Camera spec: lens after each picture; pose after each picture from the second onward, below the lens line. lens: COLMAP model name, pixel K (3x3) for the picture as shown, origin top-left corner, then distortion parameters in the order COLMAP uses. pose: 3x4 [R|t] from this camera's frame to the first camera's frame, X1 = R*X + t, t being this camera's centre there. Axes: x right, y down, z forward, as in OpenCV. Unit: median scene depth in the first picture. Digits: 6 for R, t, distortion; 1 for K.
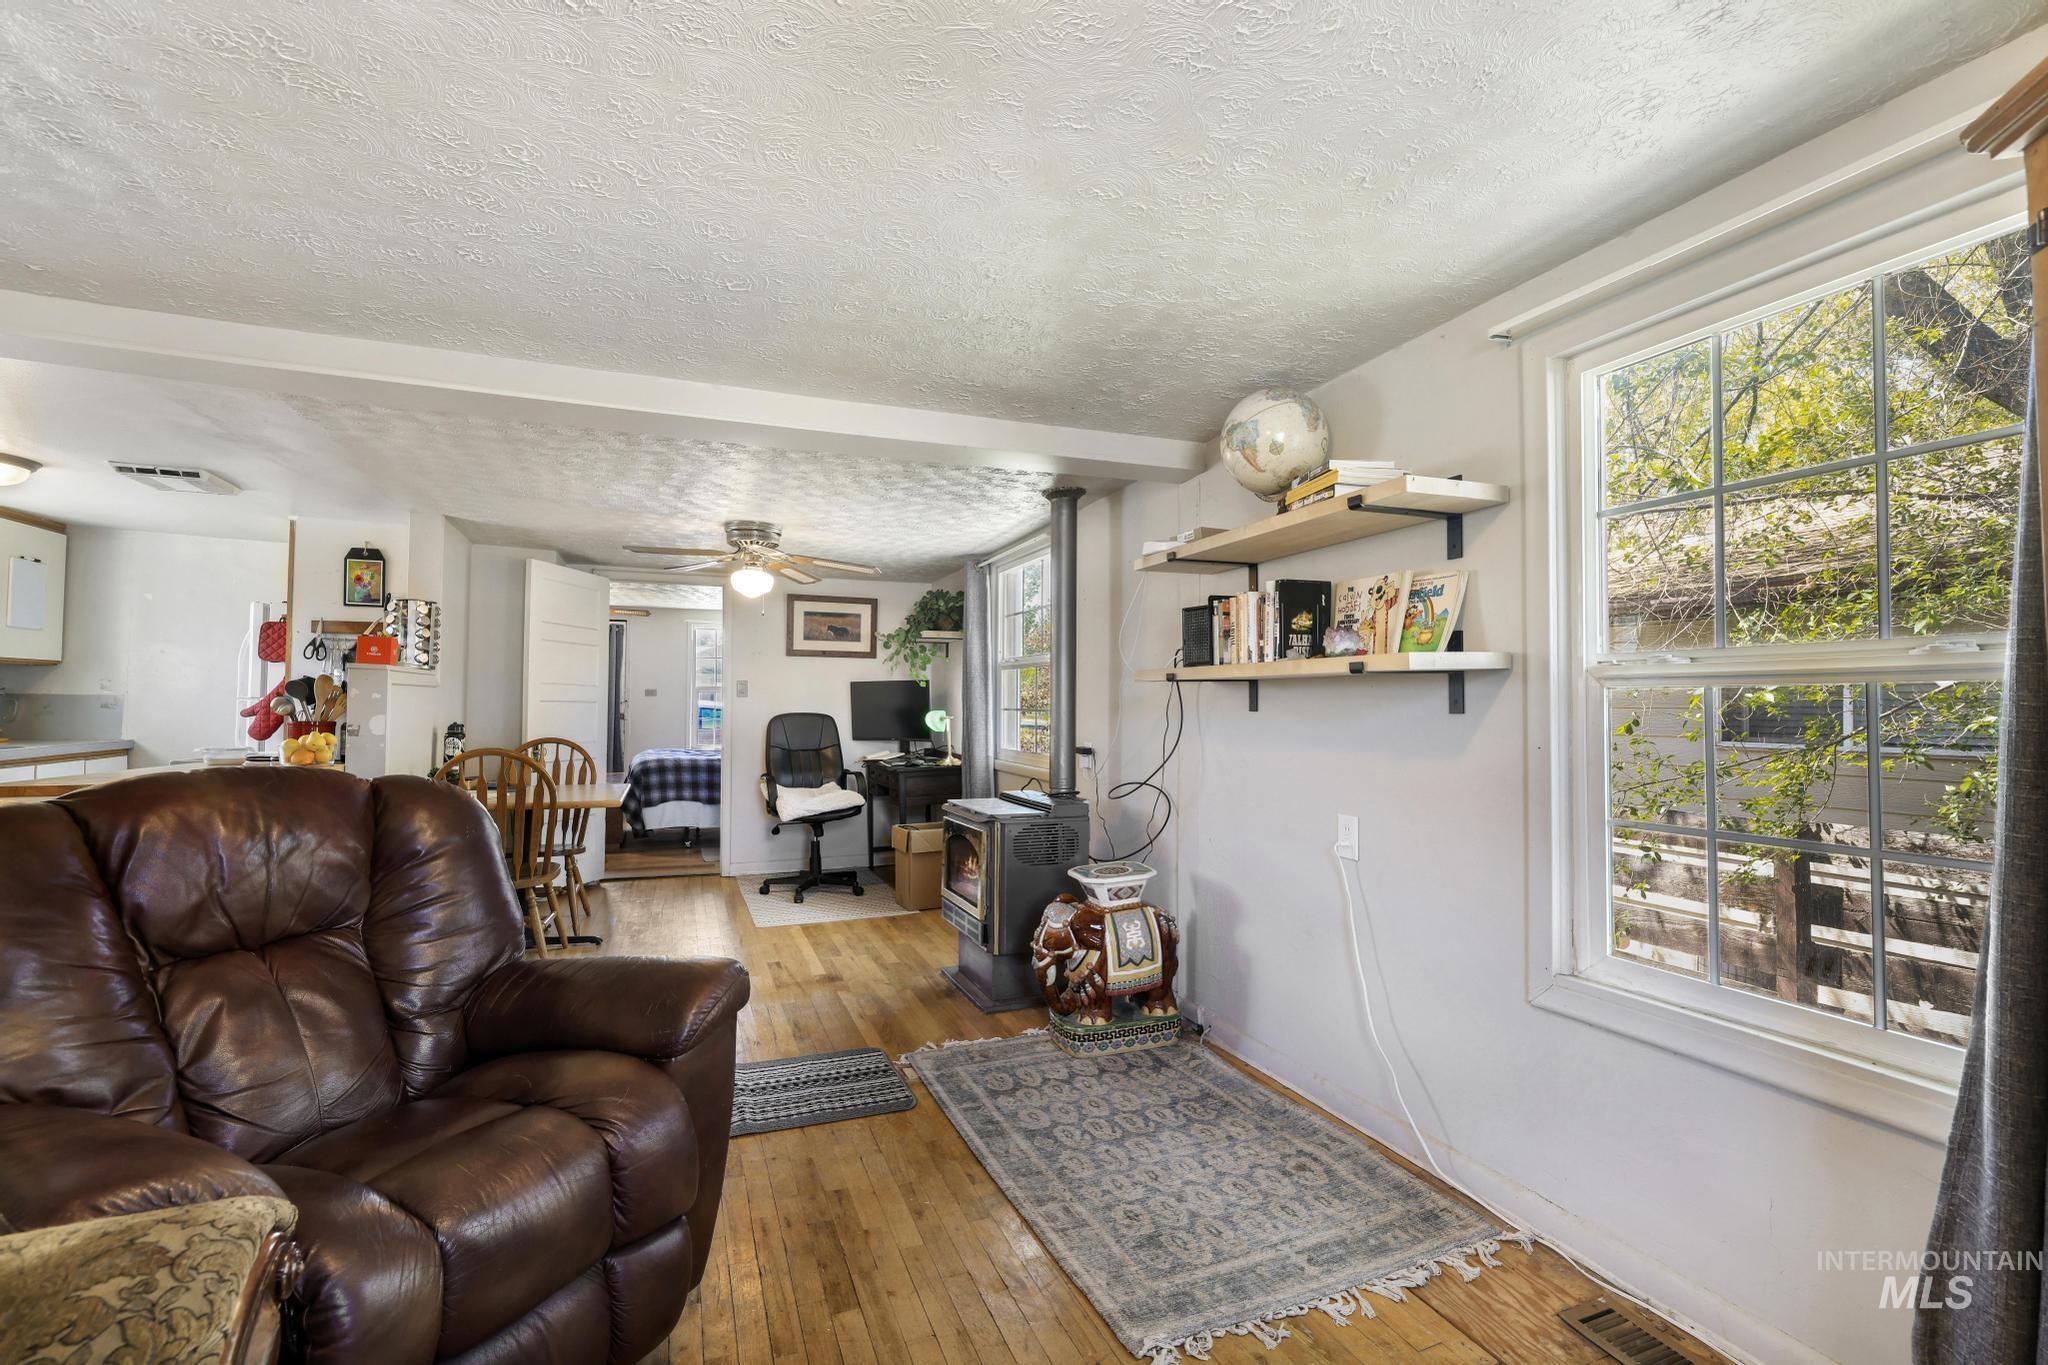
lens RADIAL K [[888.5, 0, 998.4], [0, 888.5, 688.8], [0, 0, 1]] dist [0.004135, 0.000466]
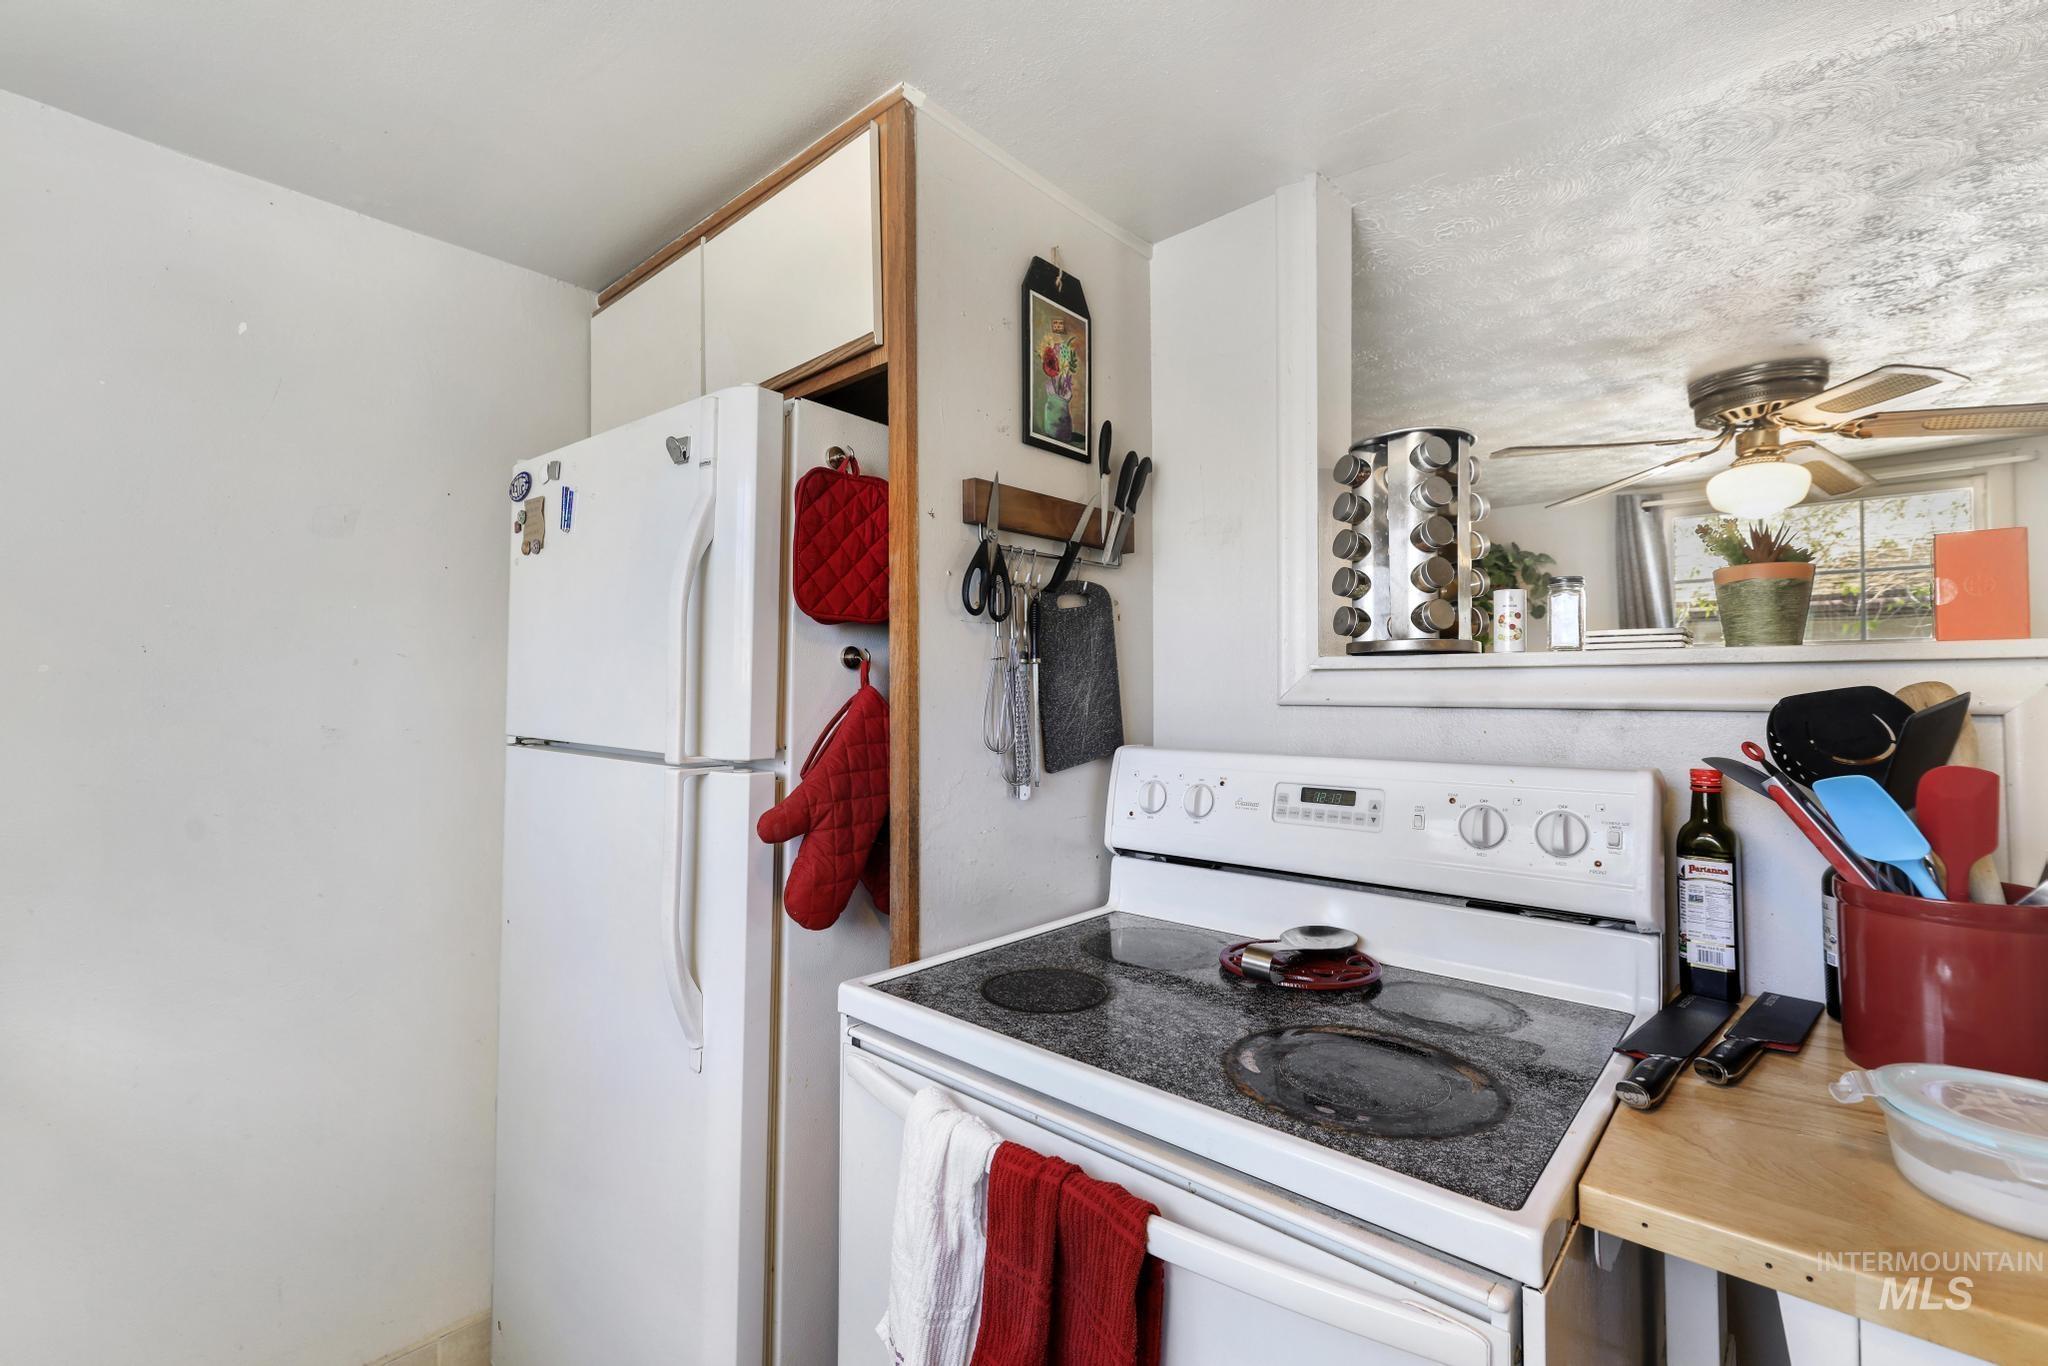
lens RADIAL K [[926.6, 0, 1020.4], [0, 926.6, 692.6], [0, 0, 1]] dist [-0.018225, 0.000412]
pose [[0.899081, -0.004648, 0.437759, -0.661290], [-0.005455, 0.999747, 0.021819, -0.011586], [-0.437749, -0.022006, 0.898828, 0.542576]]
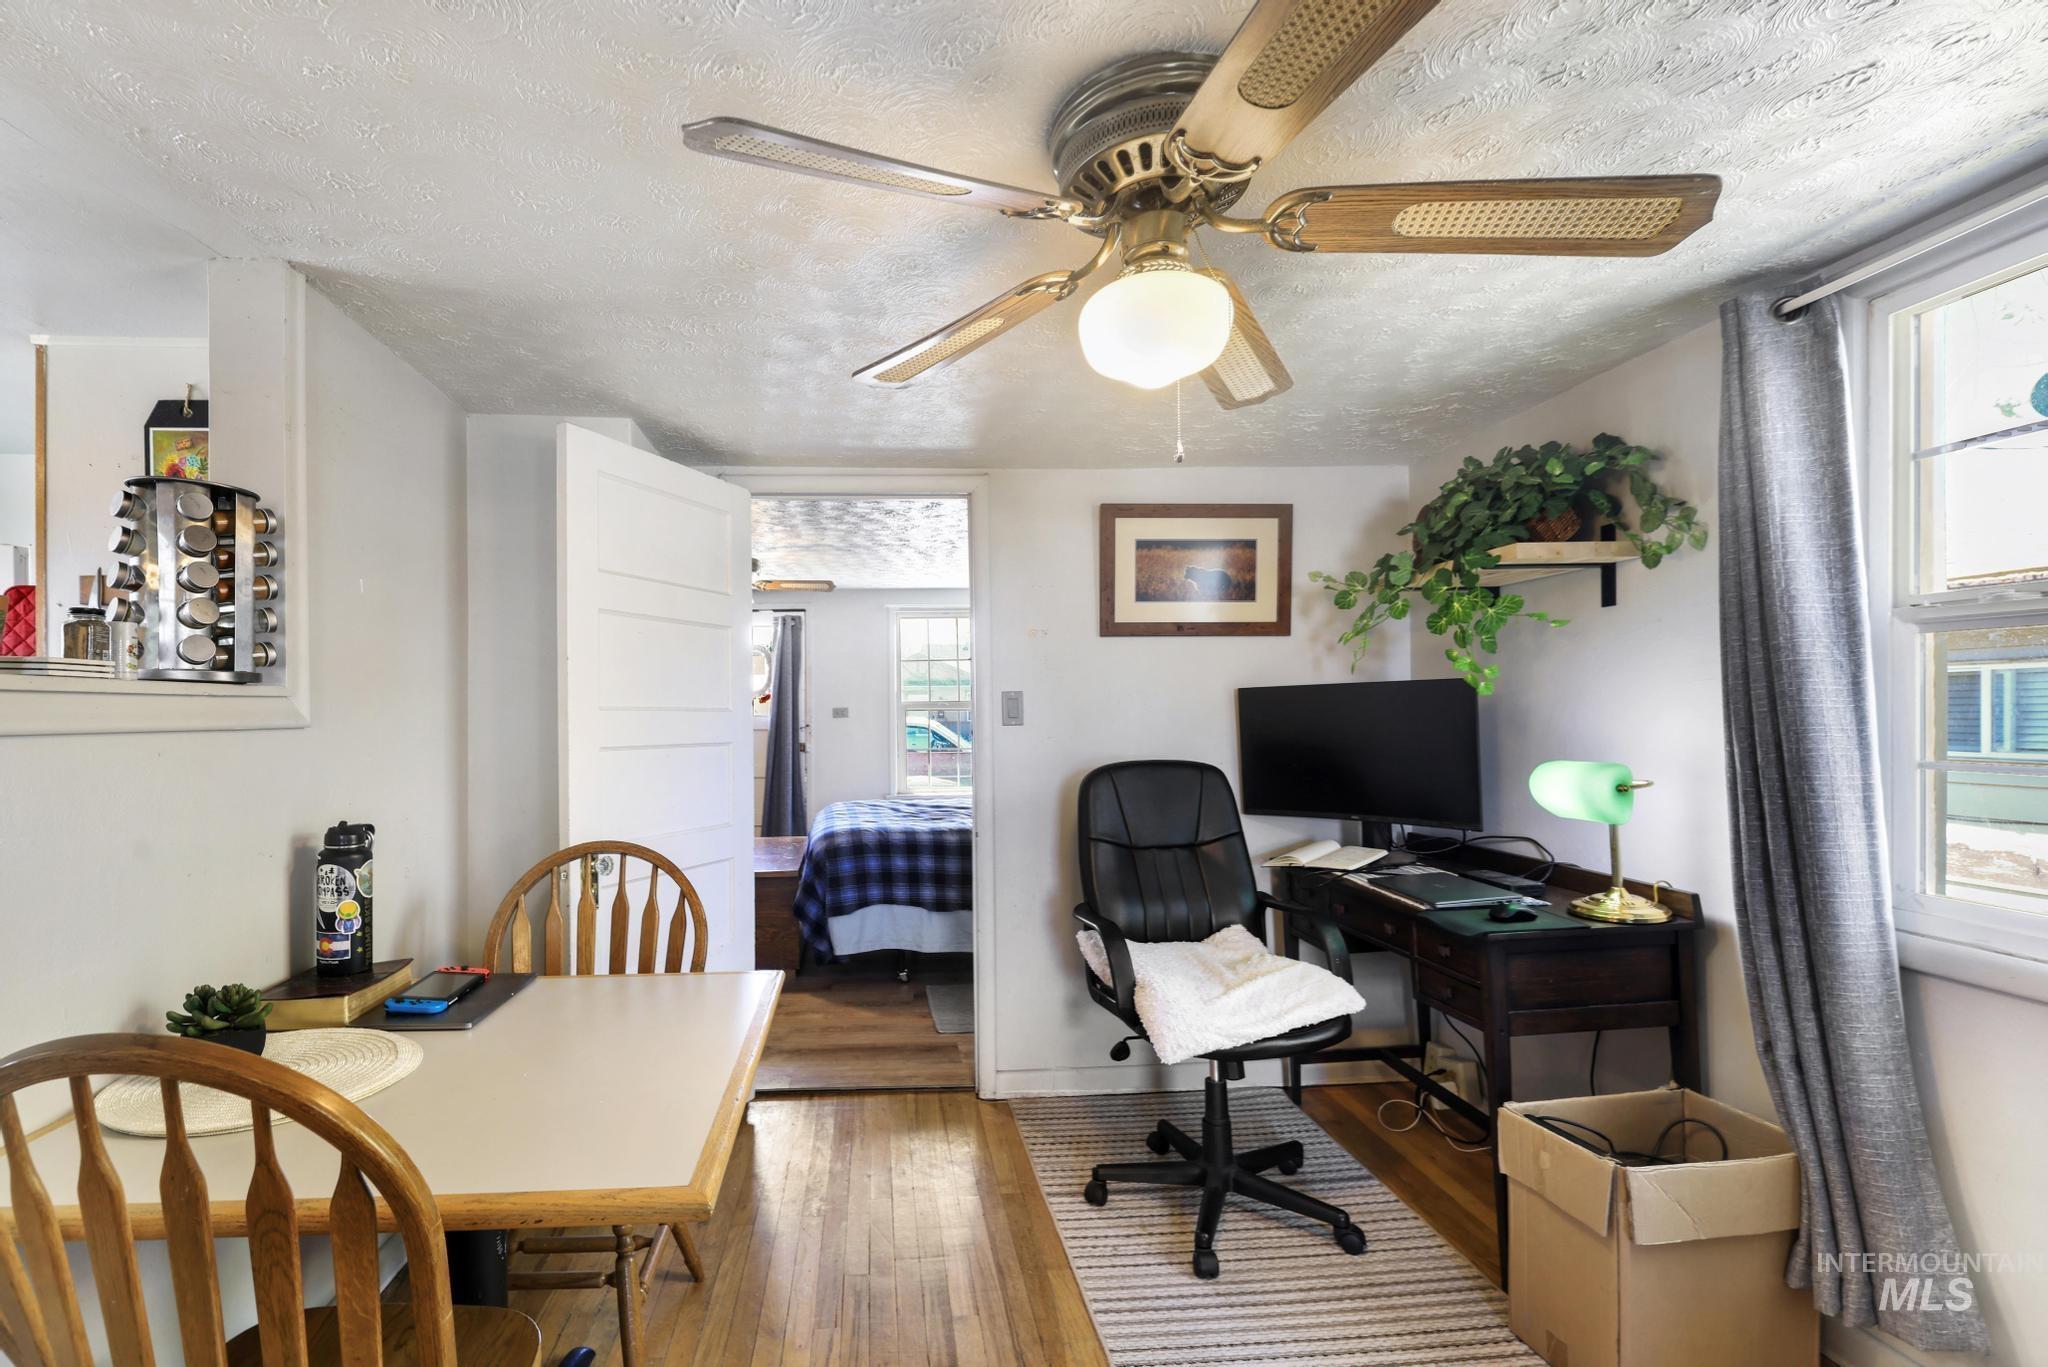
lens RADIAL K [[901.3, 0, 866.0], [0, 901.3, 737.3], [0, 0, 1]] dist [-0.000400, -0.000026]
pose [[0.939683, -0.004715, -0.342015, -0.203312], [0.020640, 0.998865, 0.042937, -0.006876], [0.341424, -0.047407, 0.938713, 0.534448]]
